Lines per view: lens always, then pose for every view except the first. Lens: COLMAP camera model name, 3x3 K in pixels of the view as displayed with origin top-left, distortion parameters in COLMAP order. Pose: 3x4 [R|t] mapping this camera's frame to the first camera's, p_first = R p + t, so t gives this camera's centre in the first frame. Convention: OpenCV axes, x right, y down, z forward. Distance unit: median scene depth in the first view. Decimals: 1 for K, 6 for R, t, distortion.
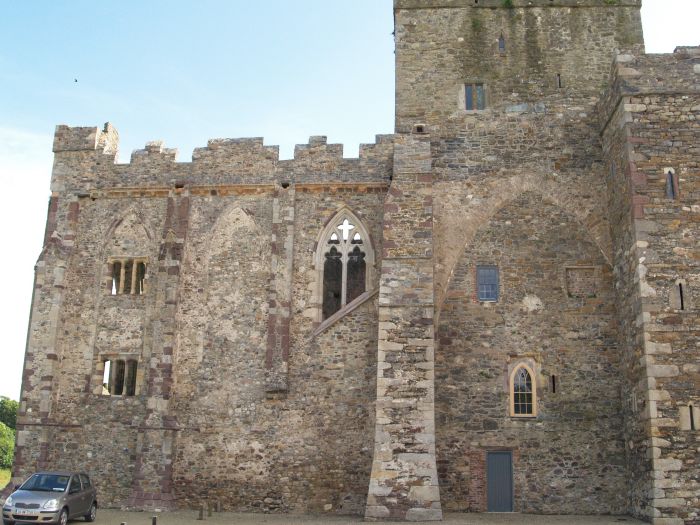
lens RADIAL K [[722.4, 0, 347.9], [0, 722.4, 256.8], [0, 0, 1]] dist [-0.100214, 0.000000]
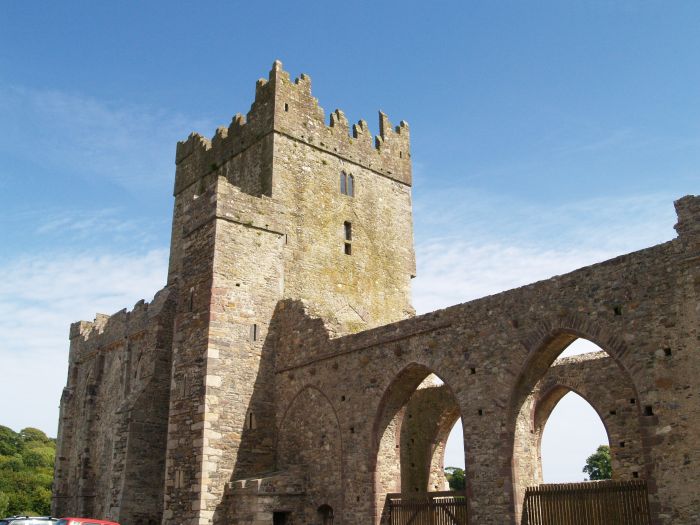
lens RADIAL K [[722.4, 0, 350.9], [0, 722.4, 260.8], [0, 0, 1]] dist [-0.100214, 0.000000]
pose [[0.709885, -0.258507, -0.655162, 1.555847], [0.208864, 0.965631, -0.154700, 0.096060], [0.672636, -0.027020, 0.739480, 0.206901]]
